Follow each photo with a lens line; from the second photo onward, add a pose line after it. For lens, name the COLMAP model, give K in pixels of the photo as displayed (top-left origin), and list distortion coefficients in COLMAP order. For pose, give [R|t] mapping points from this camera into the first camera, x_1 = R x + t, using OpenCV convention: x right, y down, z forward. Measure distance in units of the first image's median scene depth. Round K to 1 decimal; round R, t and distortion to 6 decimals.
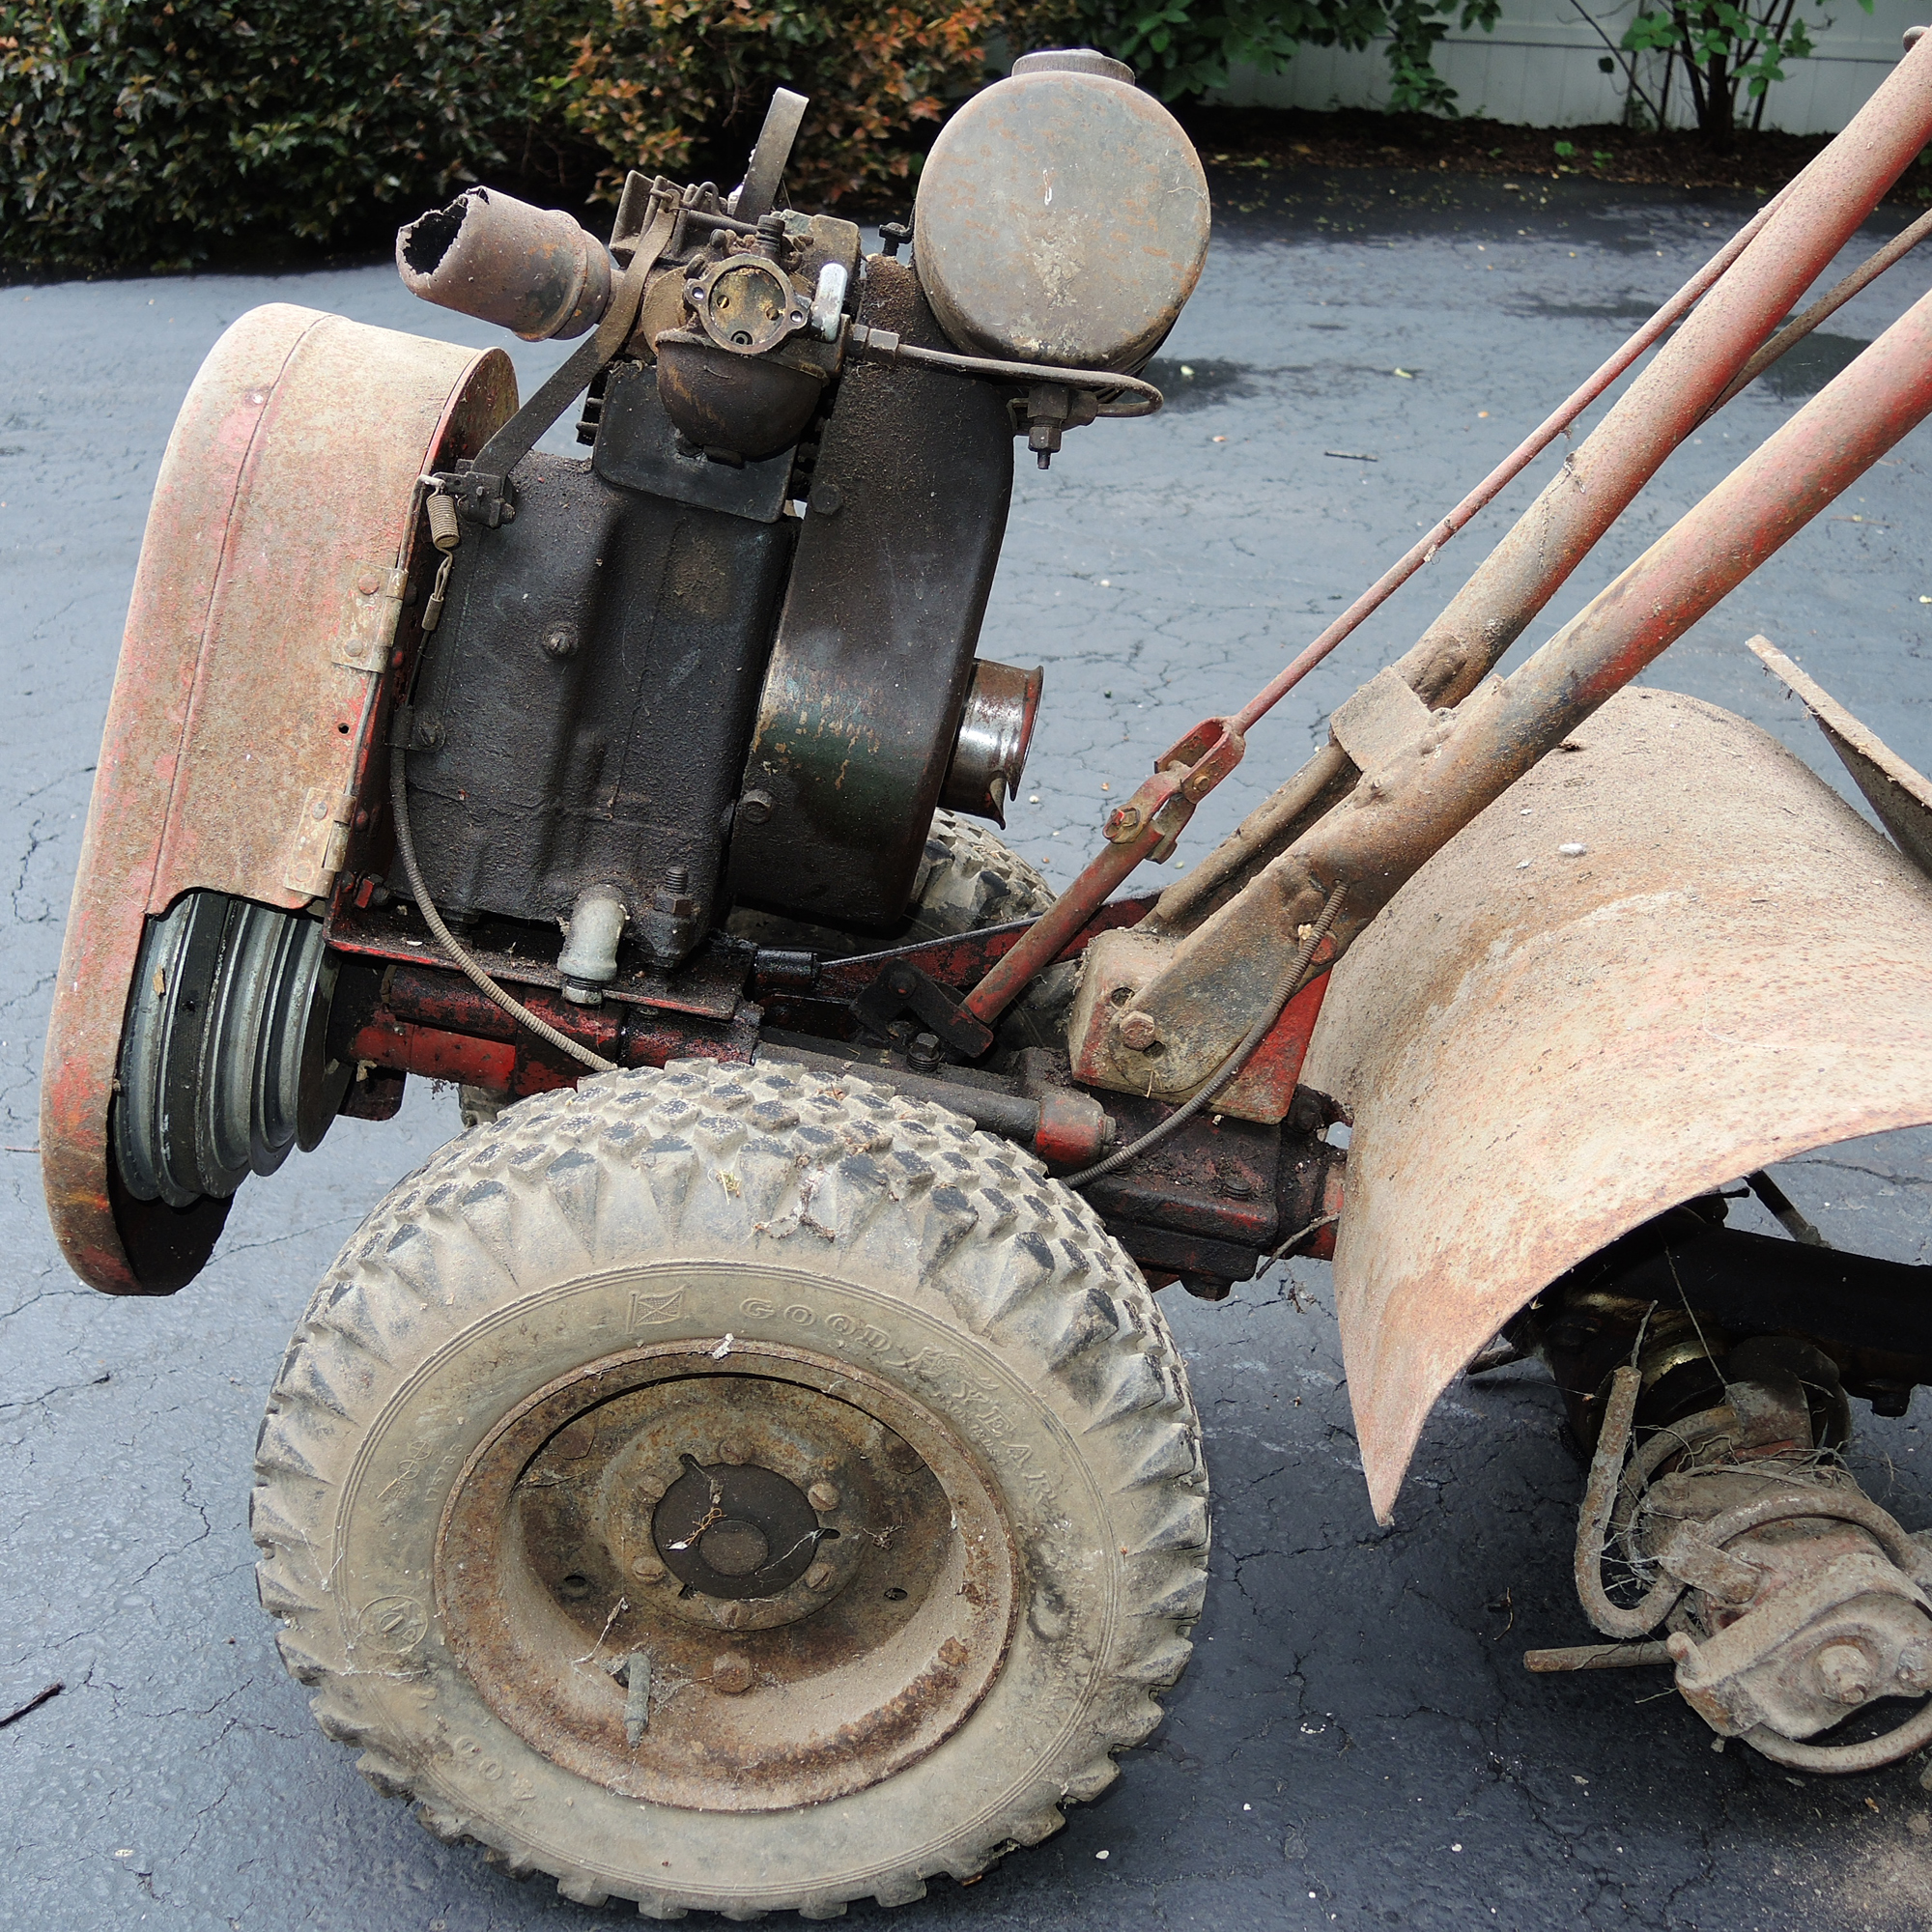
lens RADIAL K [[2190.3, 0, 967.8], [0, 2190.3, 976.9], [0, 0, 1]] dist [-0.068318, 0.000000]
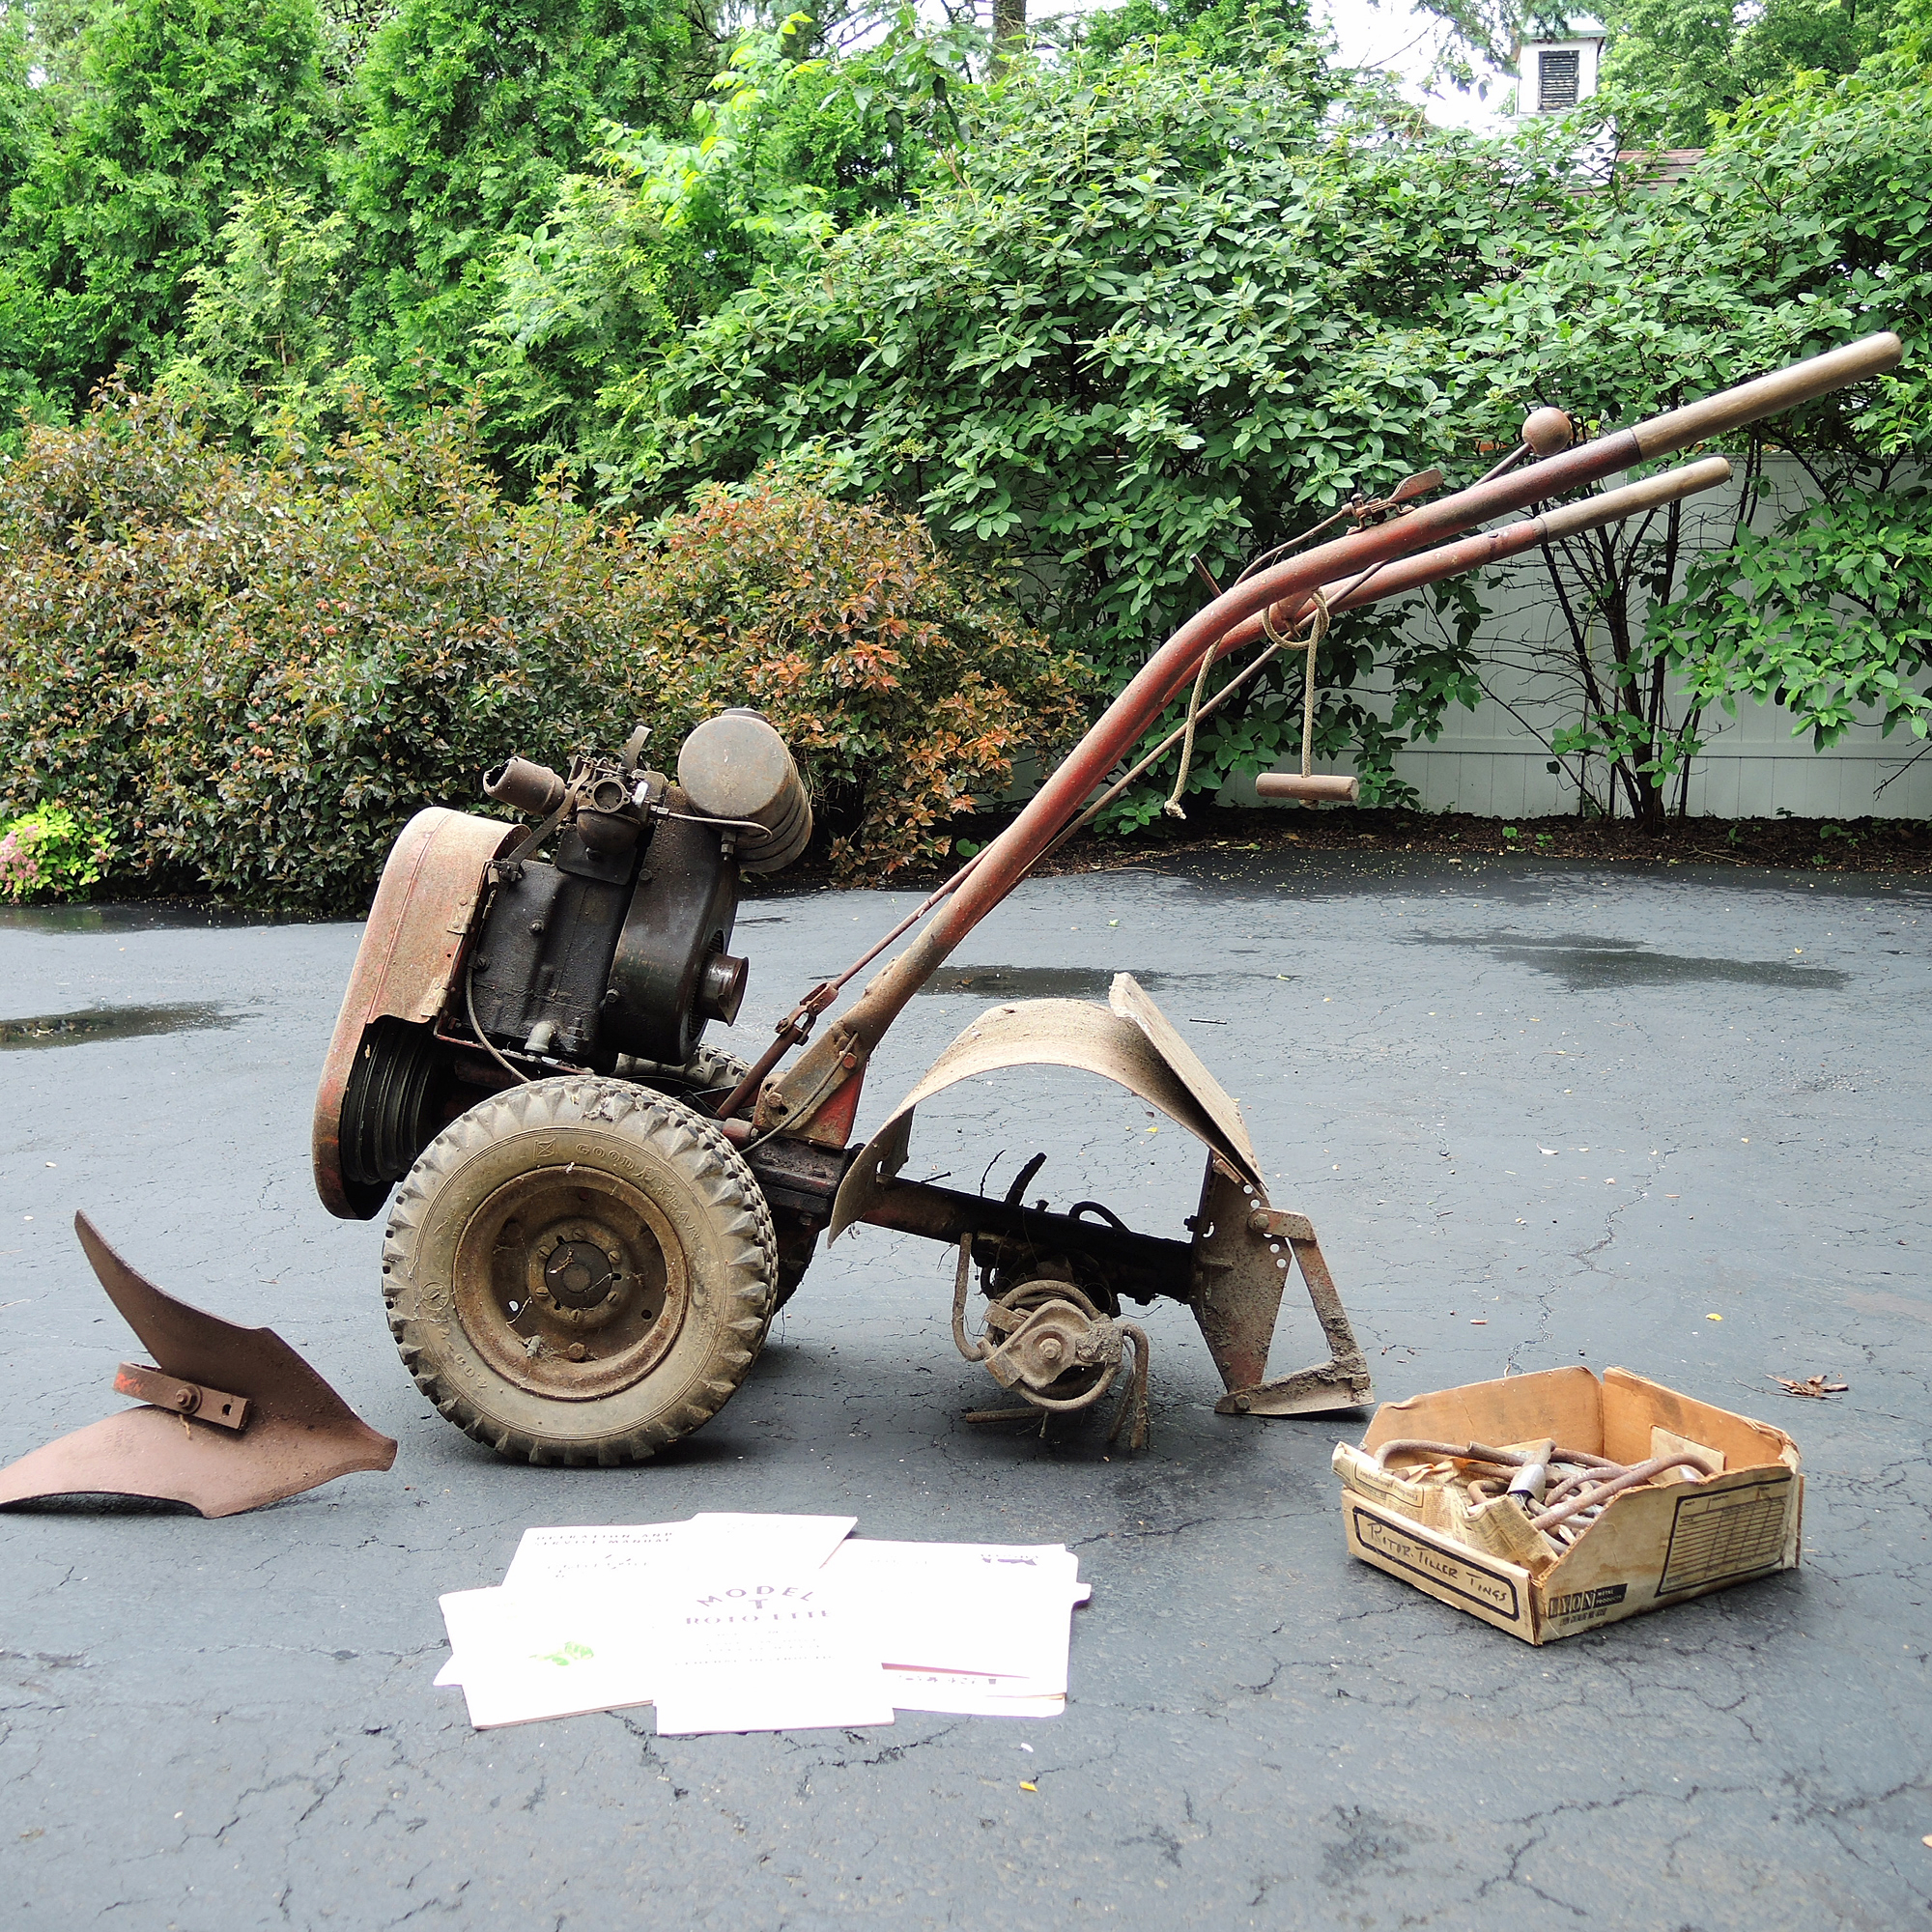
lens RADIAL K [[2190.3, 0, 968.5], [0, 2190.3, 953.2], [0, 0, 1]] dist [-0.068318, 0.000000]
pose [[0.997866, -0.004805, -0.065121, 0.081292], [-0.016329, 0.947243, -0.320099, 0.115123], [0.063224, 0.320479, 0.945143, -0.230442]]
